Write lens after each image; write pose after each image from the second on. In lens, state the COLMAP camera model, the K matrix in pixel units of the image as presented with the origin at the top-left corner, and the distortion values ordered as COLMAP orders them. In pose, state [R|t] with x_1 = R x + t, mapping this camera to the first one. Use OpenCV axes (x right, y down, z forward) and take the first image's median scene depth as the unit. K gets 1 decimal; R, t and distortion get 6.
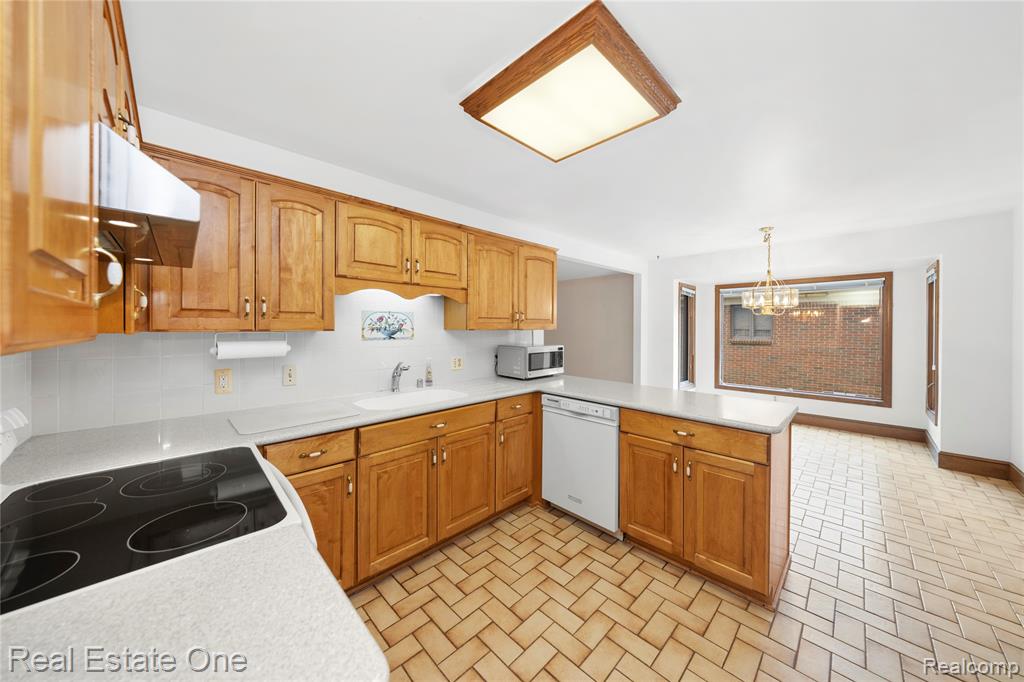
lens RADIAL K [[363.0, 0, 484.9], [0, 363.0, 324.6], [0, 0, 1]] dist [-0.008519, -0.000050]
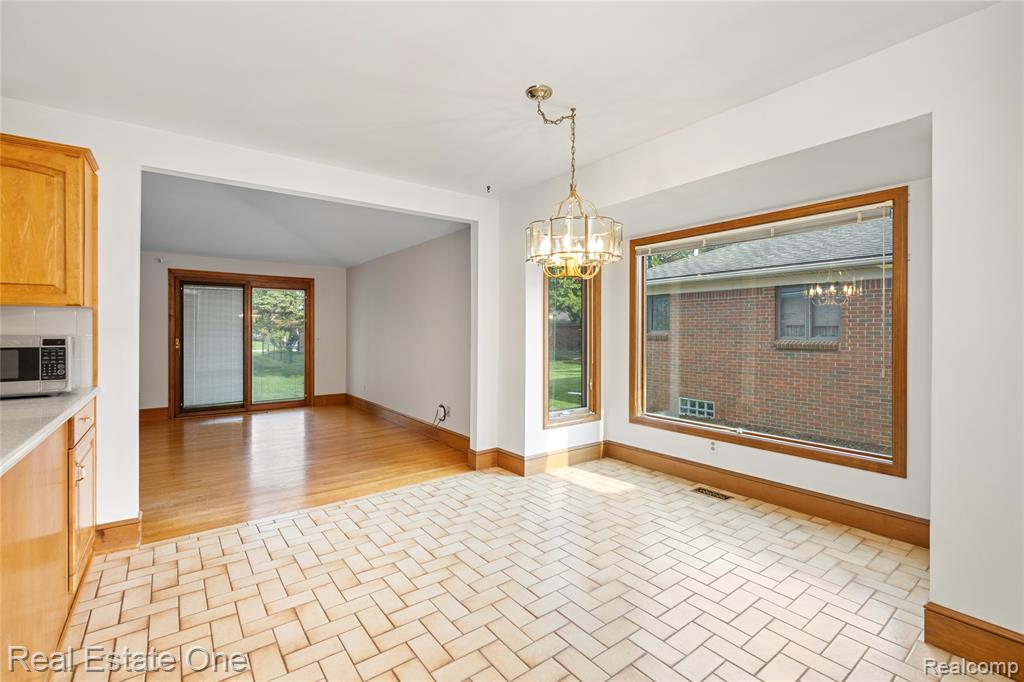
lens RADIAL K [[457.2, 0, 511.8], [0, 457.2, 332.8], [0, 0, 1]] dist [-0.001788, -0.000335]
pose [[0.992162, 0.000298, -0.124959, 0.548401], [0.000930, 0.999952, 0.009769, 0.028571], [0.124956, -0.009809, 0.992114, 0.272459]]
